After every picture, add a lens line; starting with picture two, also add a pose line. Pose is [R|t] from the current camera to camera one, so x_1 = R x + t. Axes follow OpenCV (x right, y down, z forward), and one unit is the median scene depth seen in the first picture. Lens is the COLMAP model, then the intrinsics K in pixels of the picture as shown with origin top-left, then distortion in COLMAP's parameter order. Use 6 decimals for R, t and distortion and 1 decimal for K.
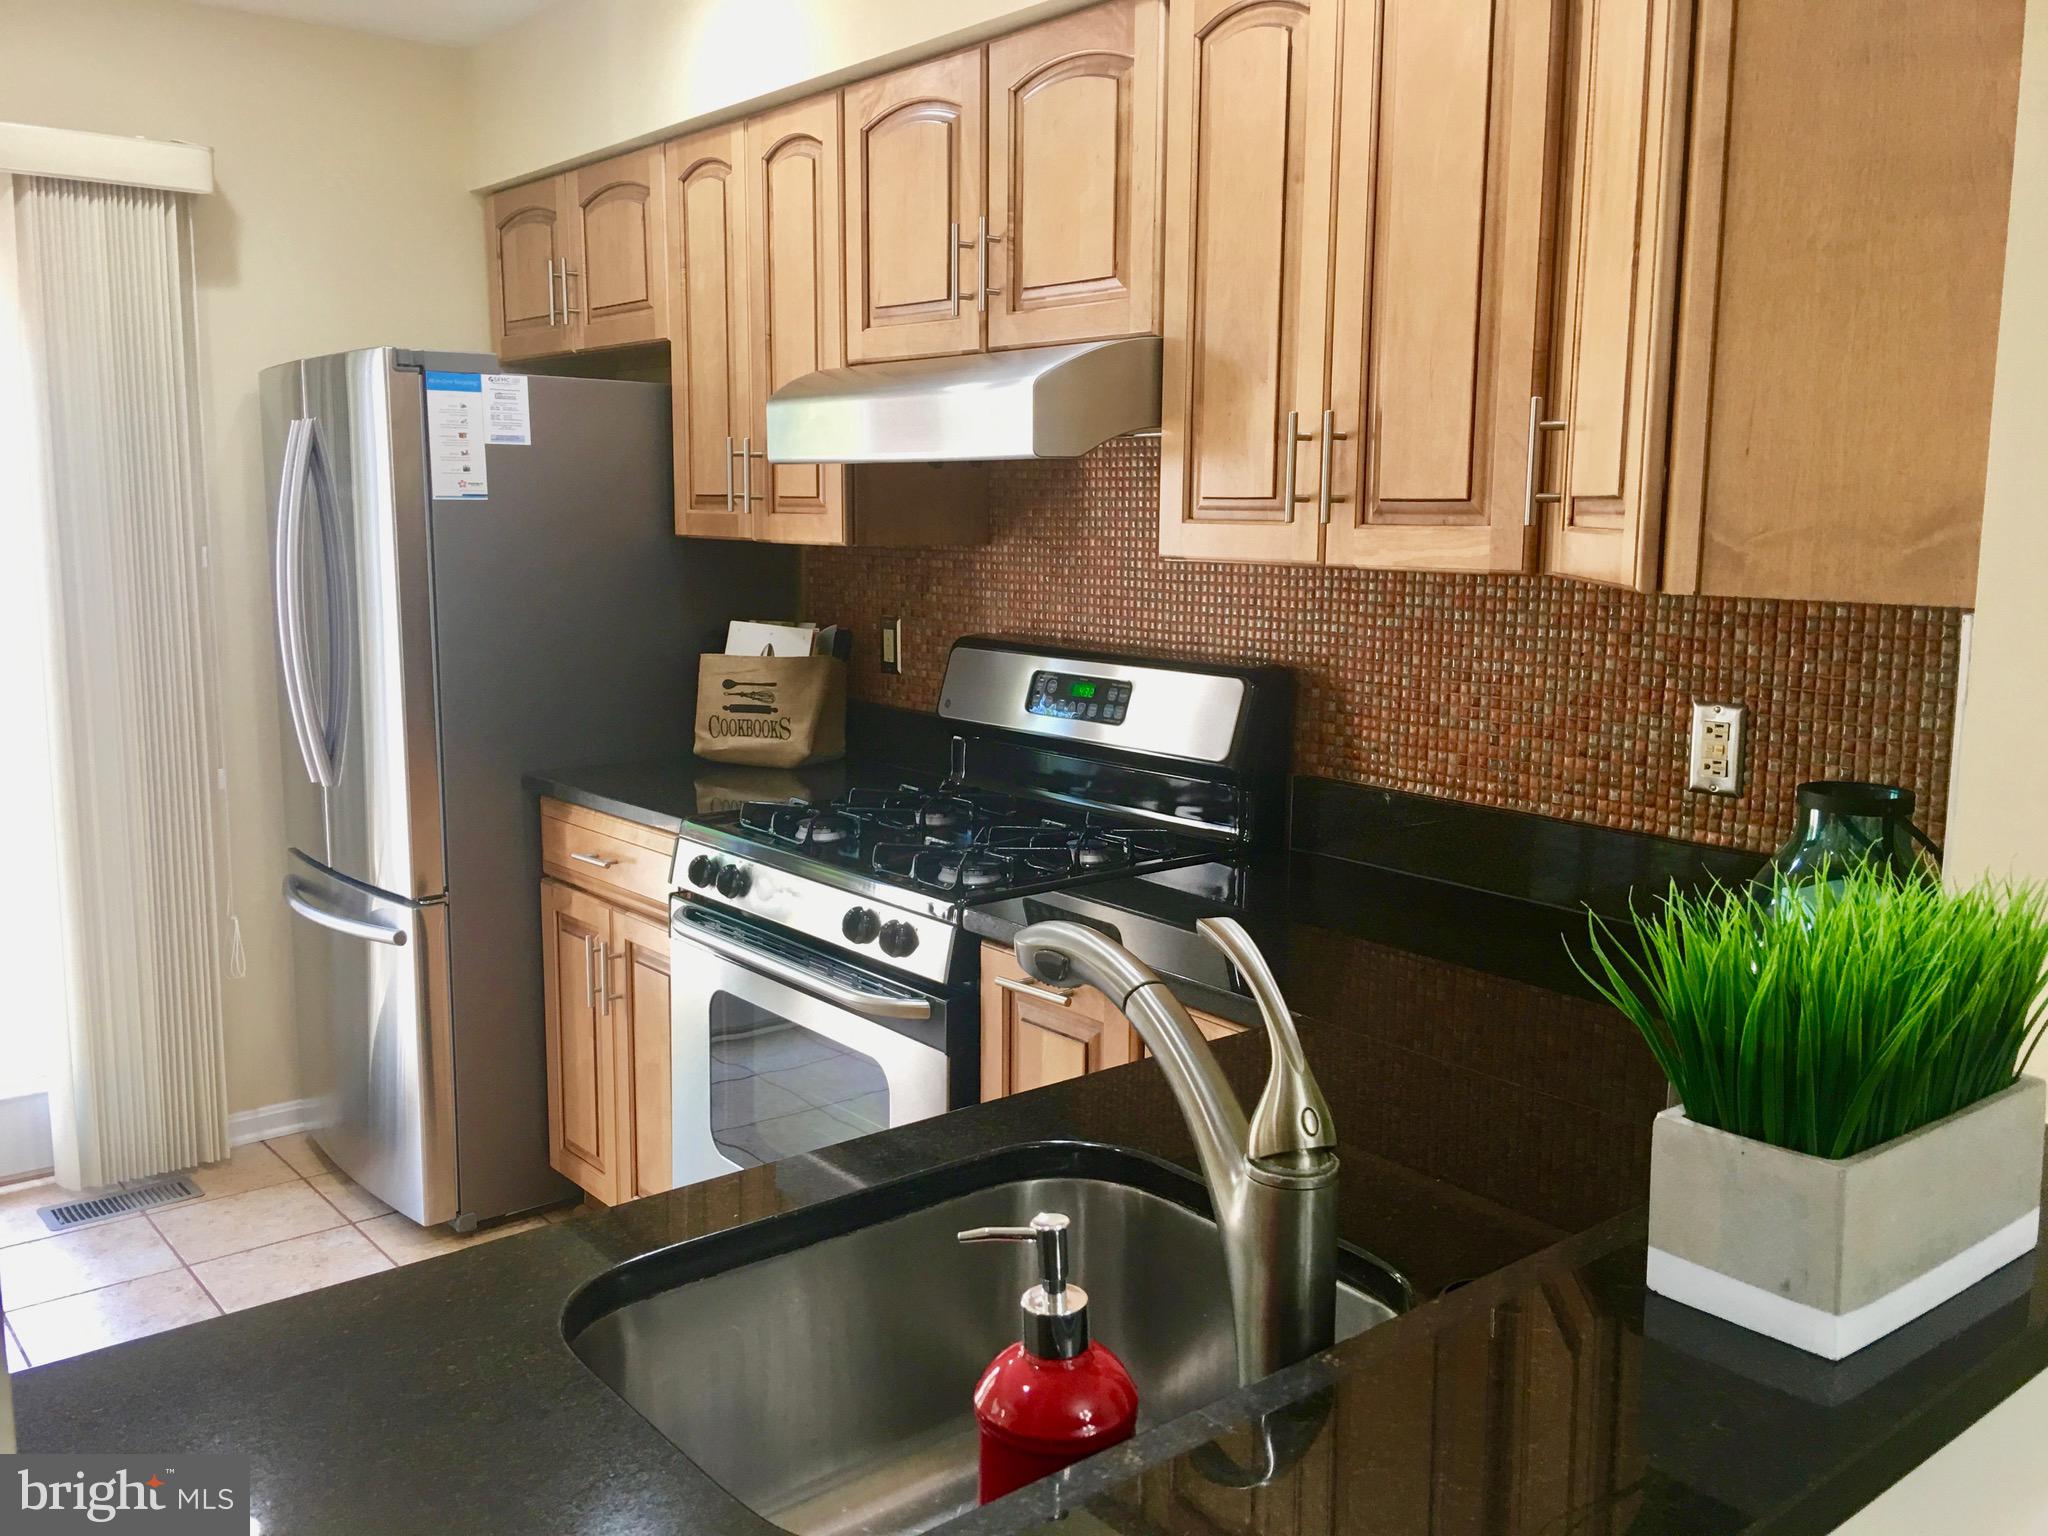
lens RADIAL K [[1727.7, 0, 1020.8], [0, 1727.7, 759.5], [0, 0, 1]] dist [0.070629, -0.112601]
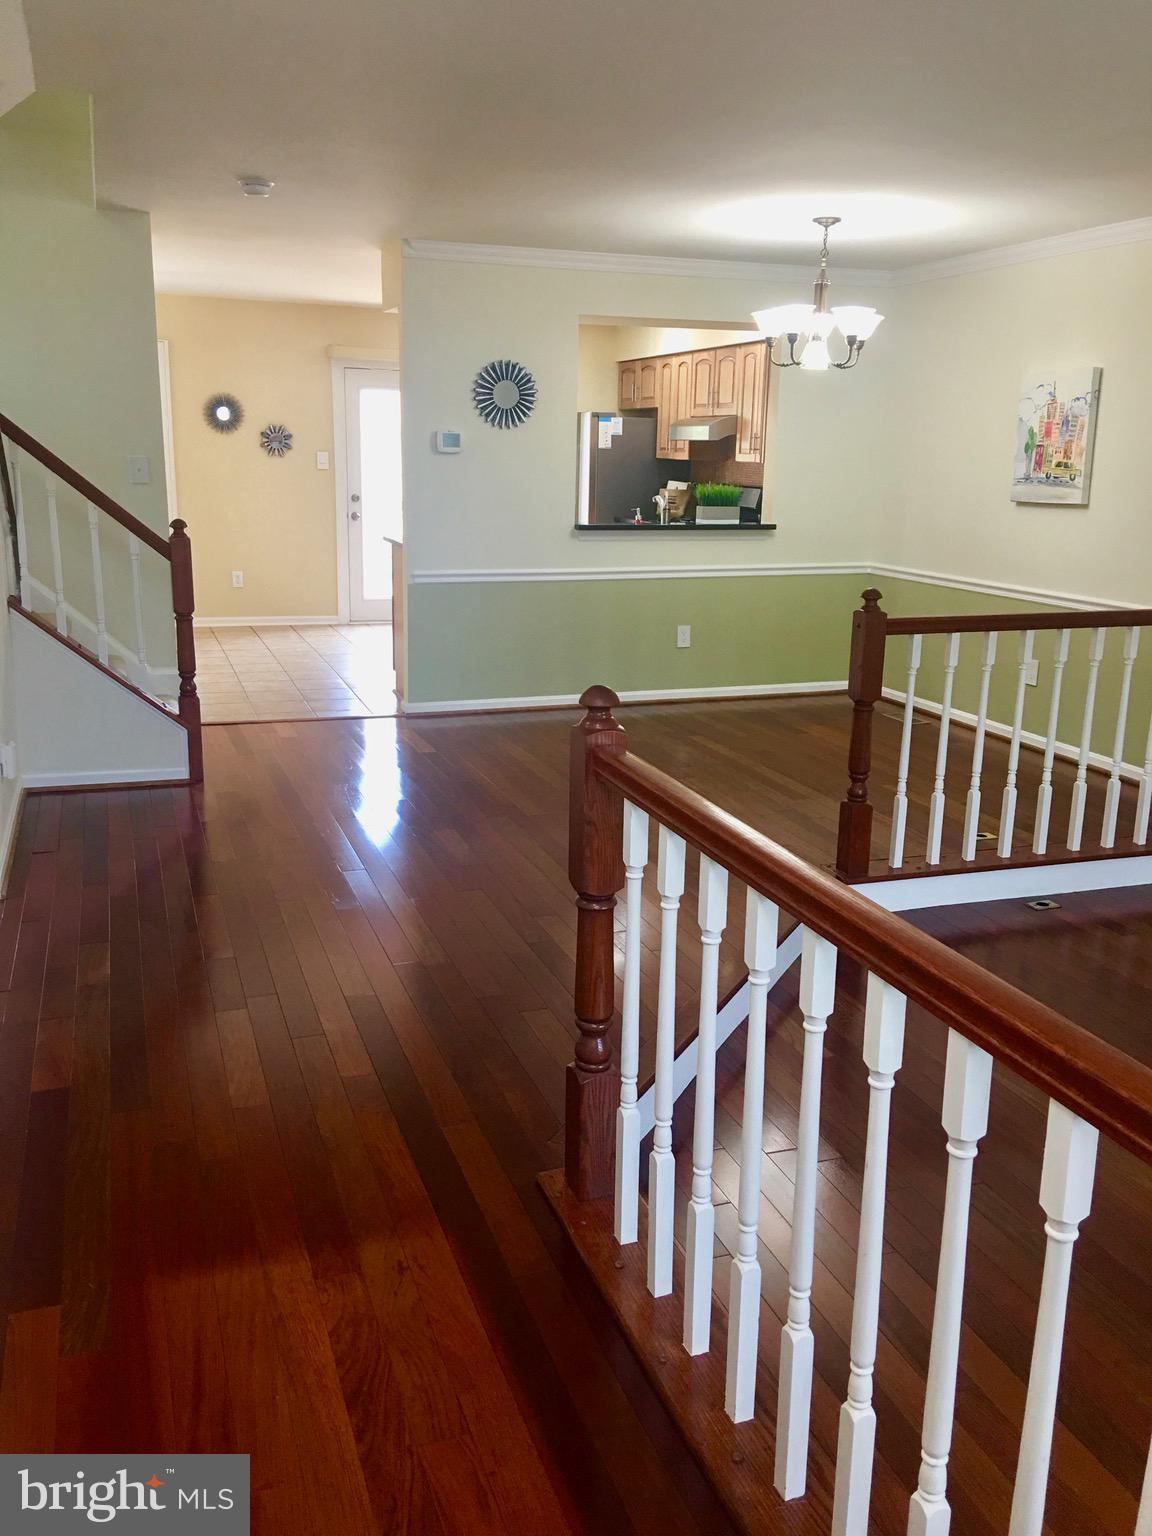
lens RADIAL K [[1295.8, 0, 581.8], [0, 1295.8, 767.0], [0, 0, 1]] dist [0.070629, -0.112601]
pose [[0.939898, 0.093278, -0.328468, 0.839458], [-0.063709, 0.992978, 0.099683, 0.351352], [0.335460, -0.072766, 0.939240, -2.330176]]
